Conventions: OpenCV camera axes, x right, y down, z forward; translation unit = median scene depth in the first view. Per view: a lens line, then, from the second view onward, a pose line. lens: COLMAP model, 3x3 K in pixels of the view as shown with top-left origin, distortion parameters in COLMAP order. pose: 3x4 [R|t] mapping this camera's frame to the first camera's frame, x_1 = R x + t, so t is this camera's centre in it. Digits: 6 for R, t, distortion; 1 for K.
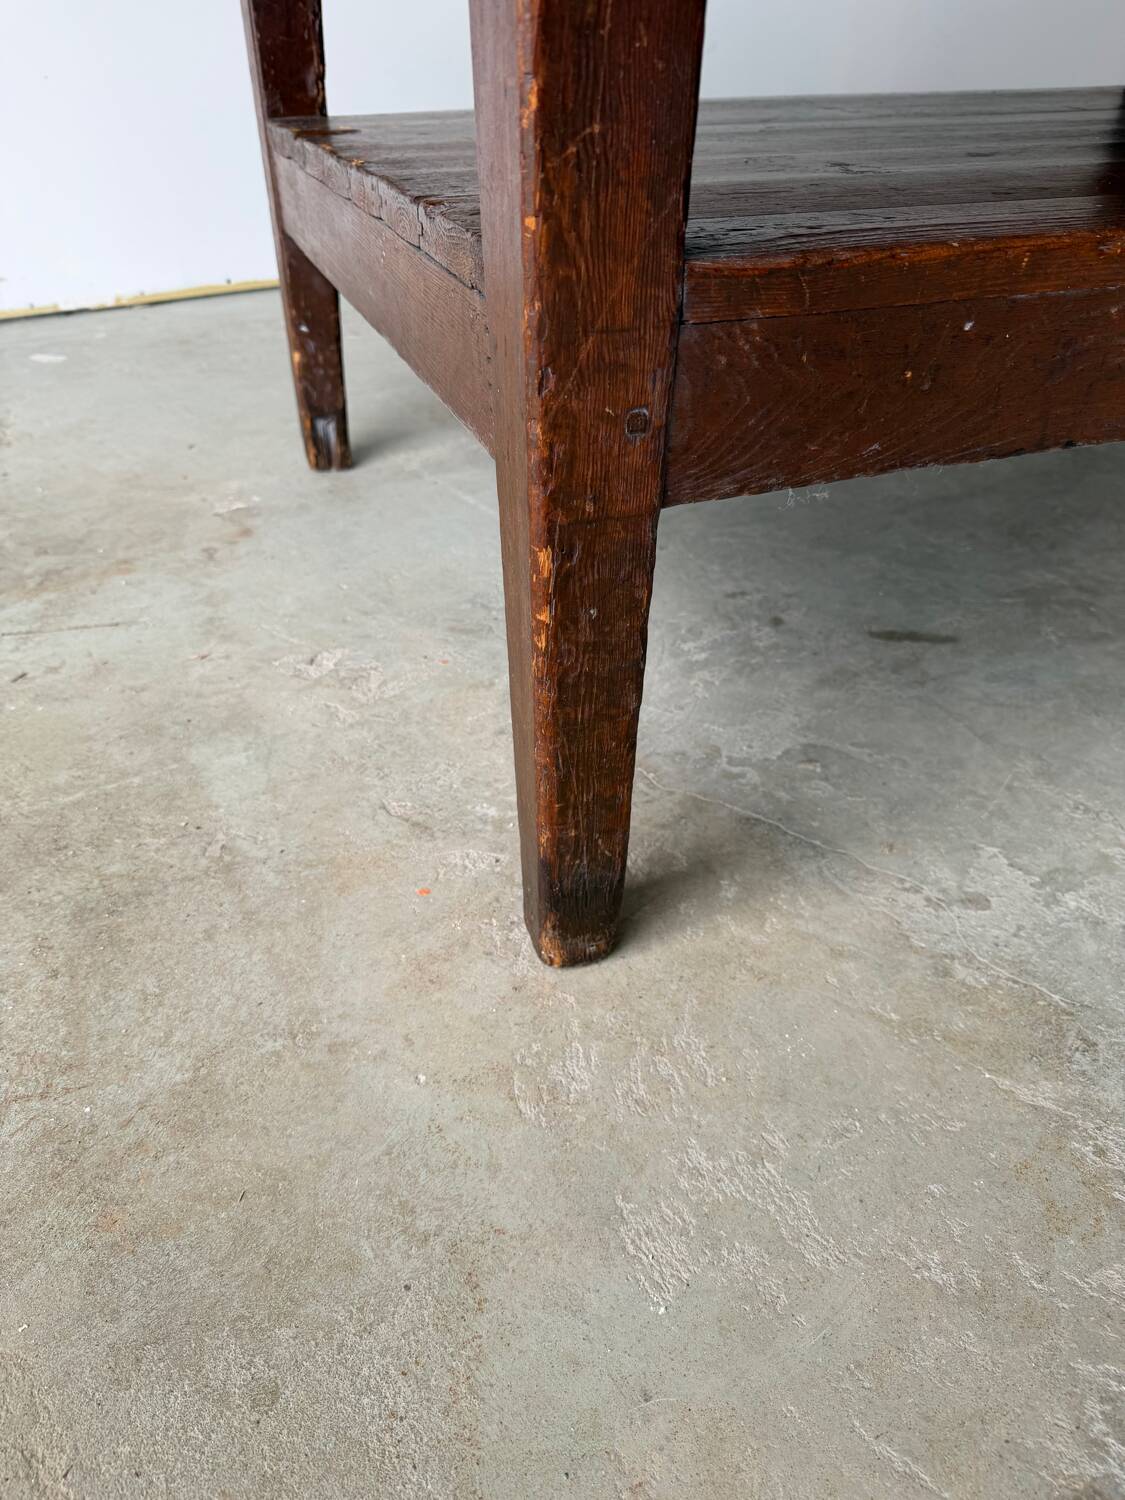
lens RADIAL K [[1052.7, 0, 556.4], [0, 1052.7, 747.6], [0, 0, 1]] dist [0.134673, -0.269402]
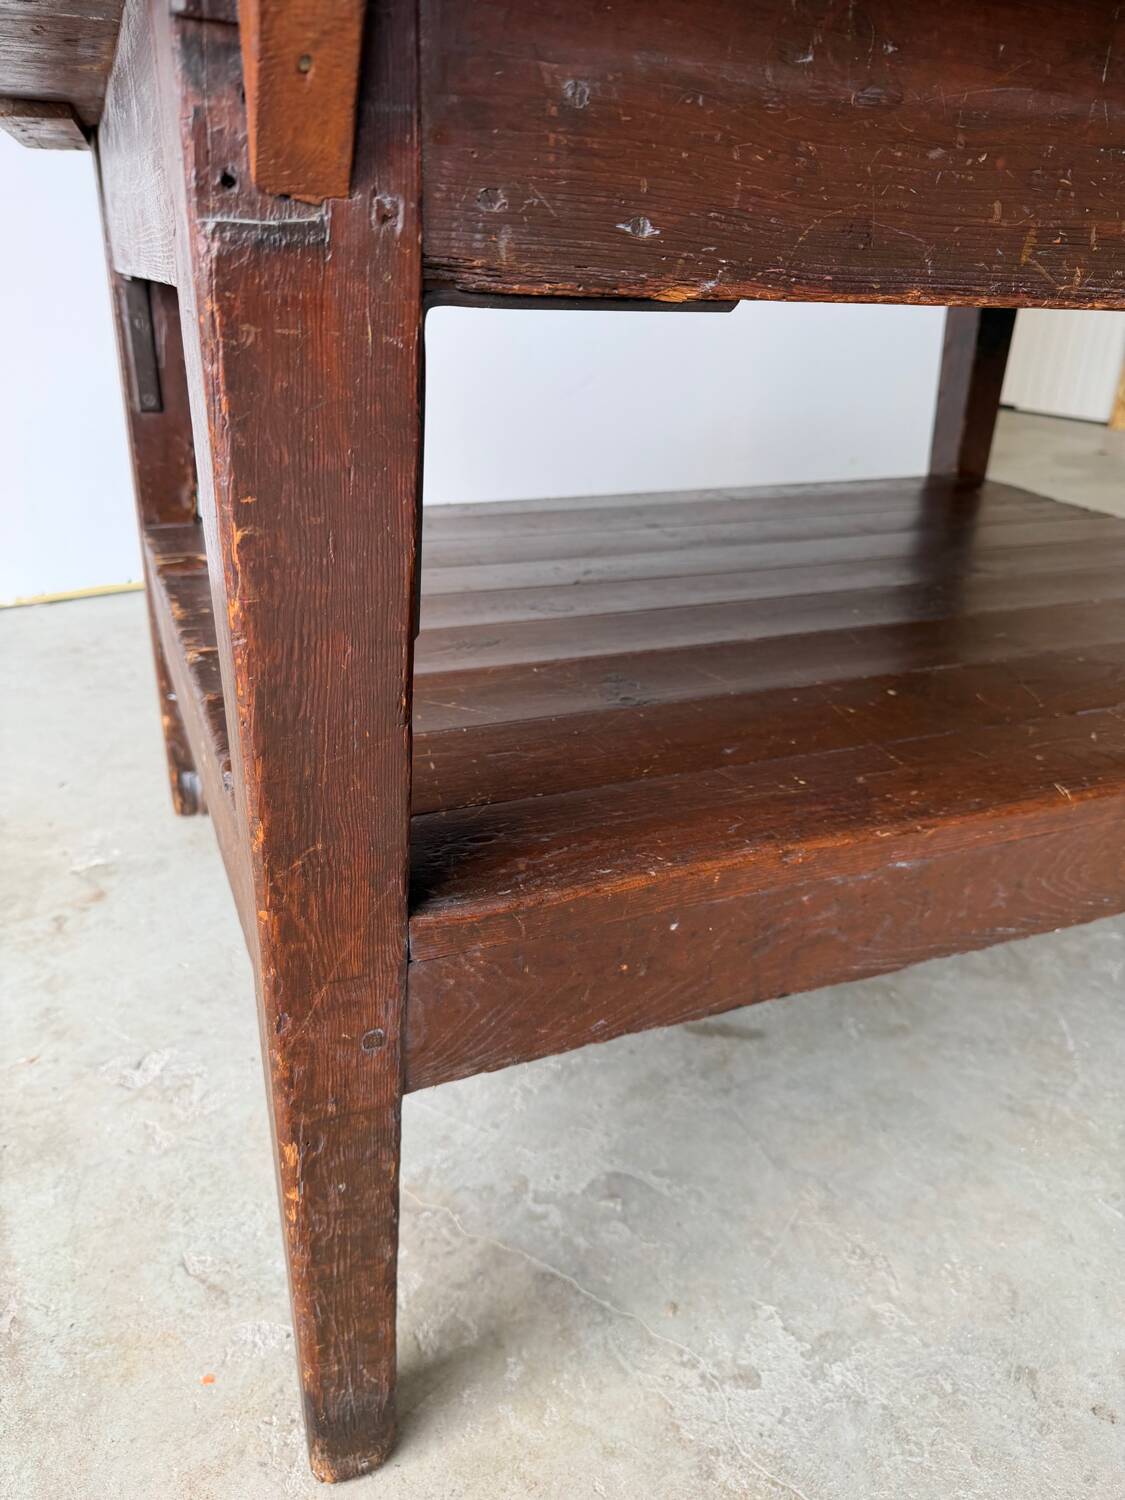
lens RADIAL K [[1069.7, 0, 554.4], [0, 1069.7, 741.8], [0, 0, 1]] dist [0.024687, -0.047051]
pose [[0.997507, 0.012289, 0.069490, 0.116763], [0.000521, 0.983411, -0.181392, -0.259247], [-0.070566, 0.180976, 0.980953, -0.115583]]
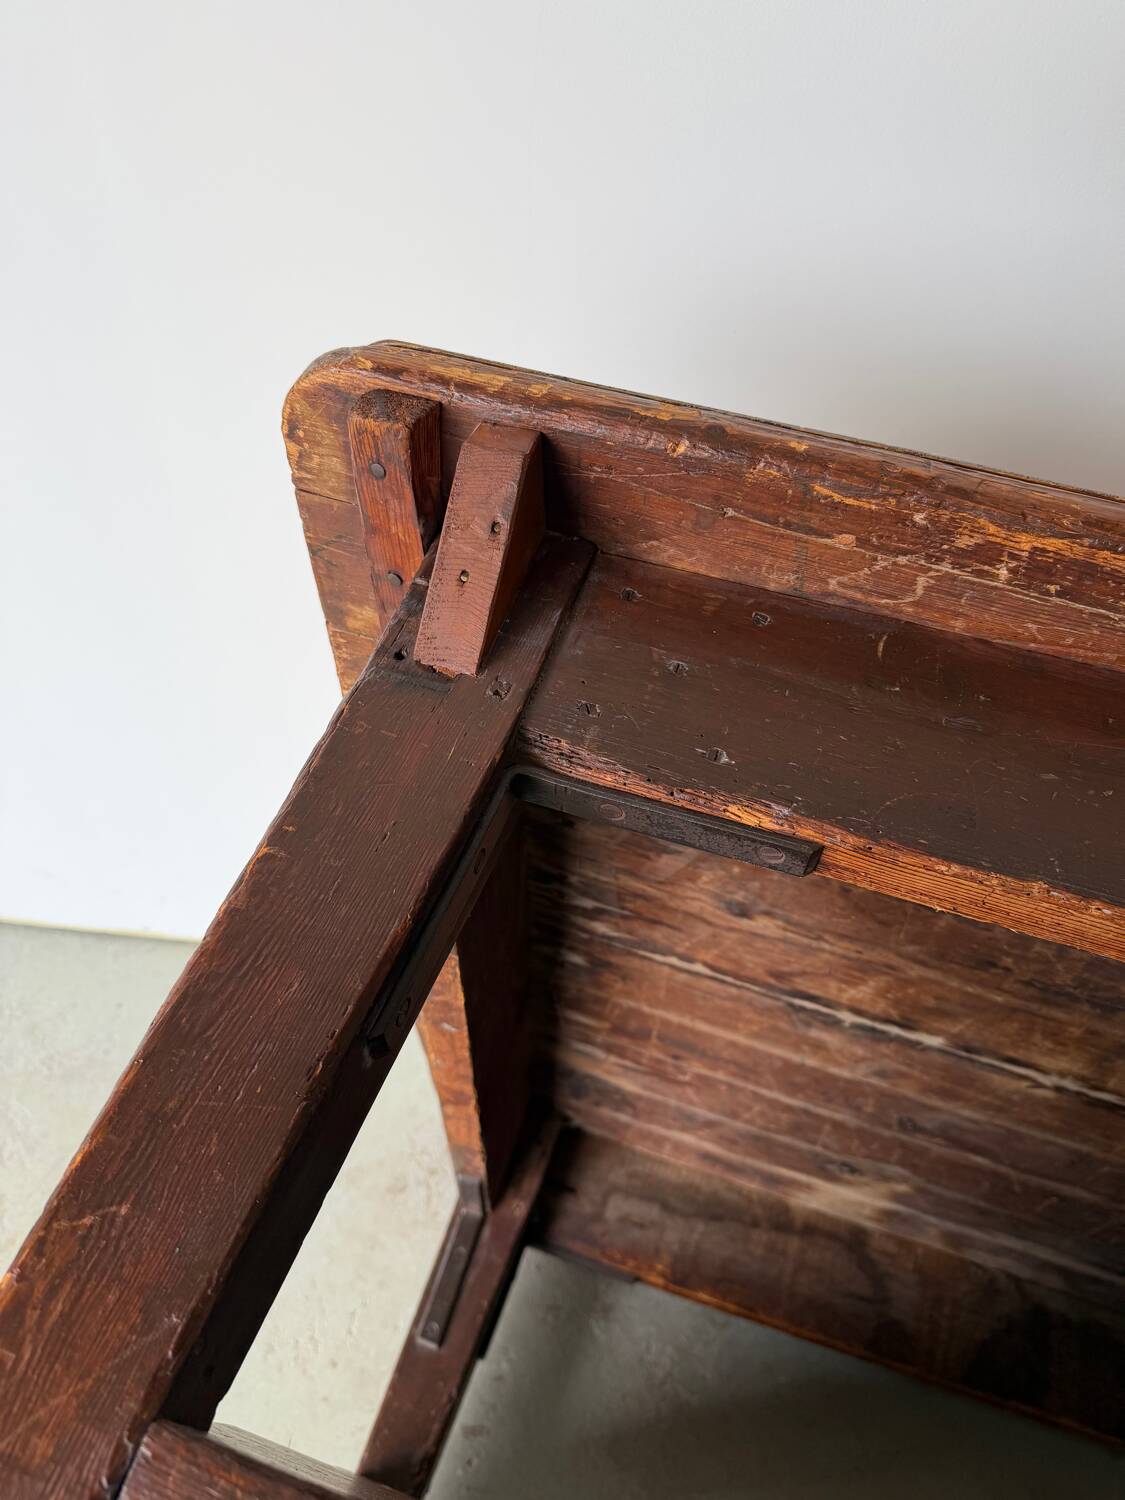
lens RADIAL K [[1069.7, 0, 554.4], [0, 1069.7, 741.8], [0, 0, 1]] dist [0.024687, -0.047051]
pose [[0.893016, 0.050132, -0.447224, 0.404834], [-0.444839, 0.248769, -0.860368, -0.033783], [0.068123, 0.967265, 0.244455, 0.229231]]
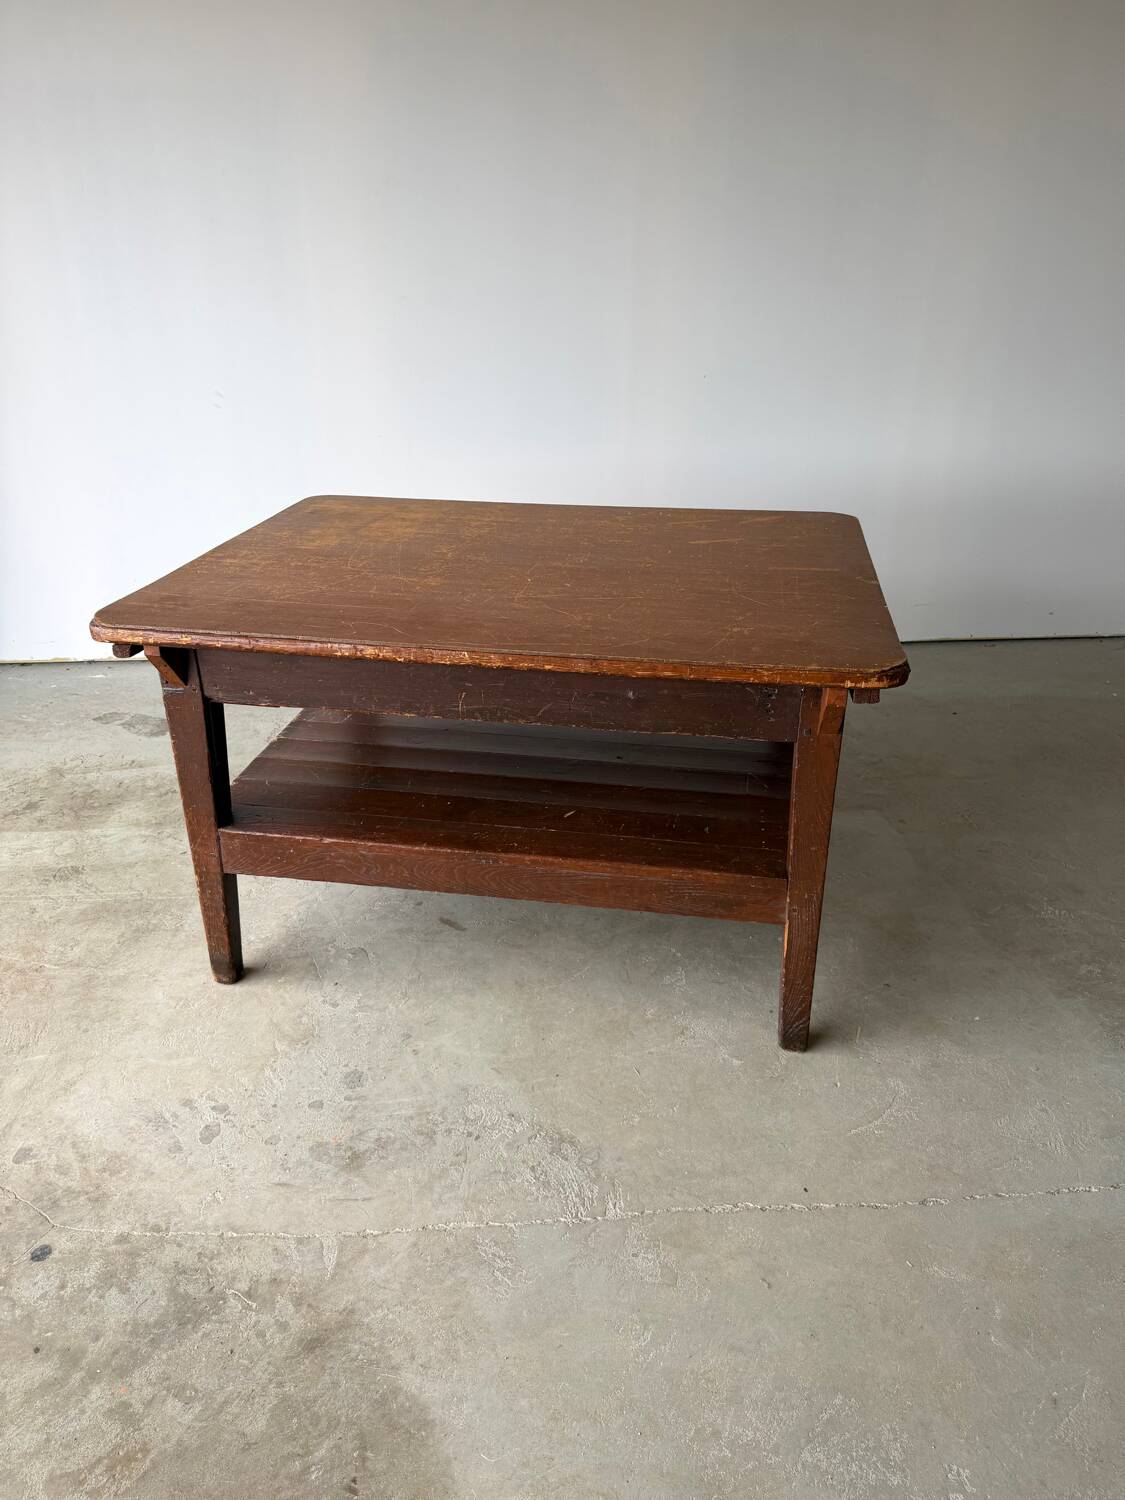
lens RADIAL K [[1032.8, 0, 562.5], [0, 1032.8, 750.0], [0, 0, 1]] dist [0.068075, -0.104230]
pose [[0.882272, 0.215247, -0.418646, 2.038006], [-0.273040, 0.958447, -0.082630, -0.499111], [0.383464, 0.187209, 0.904383, -1.645510]]
